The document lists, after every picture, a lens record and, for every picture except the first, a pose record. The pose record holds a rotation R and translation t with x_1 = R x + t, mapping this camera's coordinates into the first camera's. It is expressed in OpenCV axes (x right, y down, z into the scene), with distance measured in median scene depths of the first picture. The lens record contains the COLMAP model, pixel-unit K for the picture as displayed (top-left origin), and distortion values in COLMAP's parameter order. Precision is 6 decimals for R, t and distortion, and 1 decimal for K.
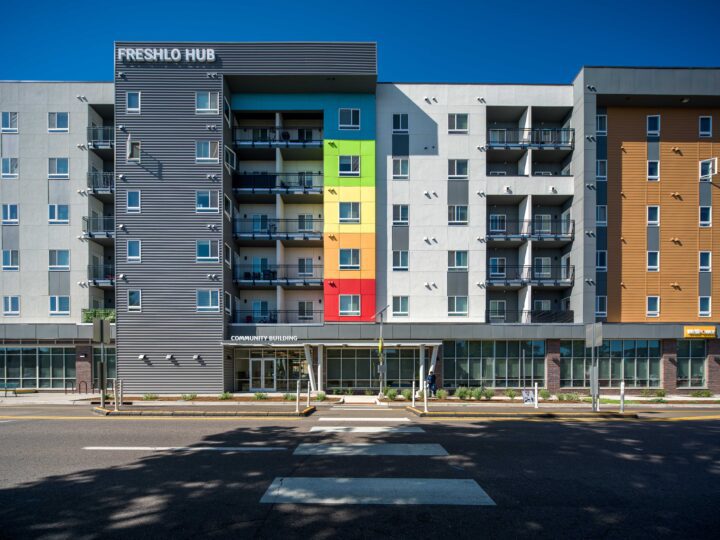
lens RADIAL K [[379.7, 0, 360.1], [0, 379.7, 376.6], [0, 0, 1]] dist [-0.002865, -0.000655]
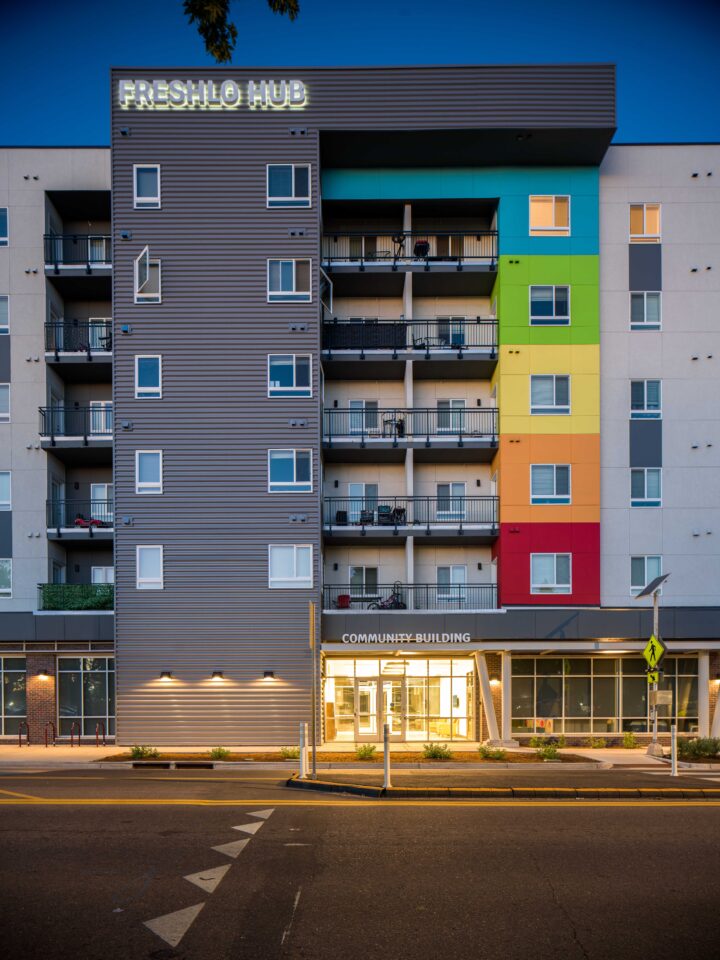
lens RADIAL K [[725.3, 0, 359.6], [0, 725.3, 707.7], [0, 0, 1]] dist [-0.010486, 0.010435]
pose [[0.999969, -0.007081, -0.003579, -0.284956], [0.007073, 0.999972, -0.002316, -0.003348], [0.003595, 0.002290, 0.999991, 0.008869]]
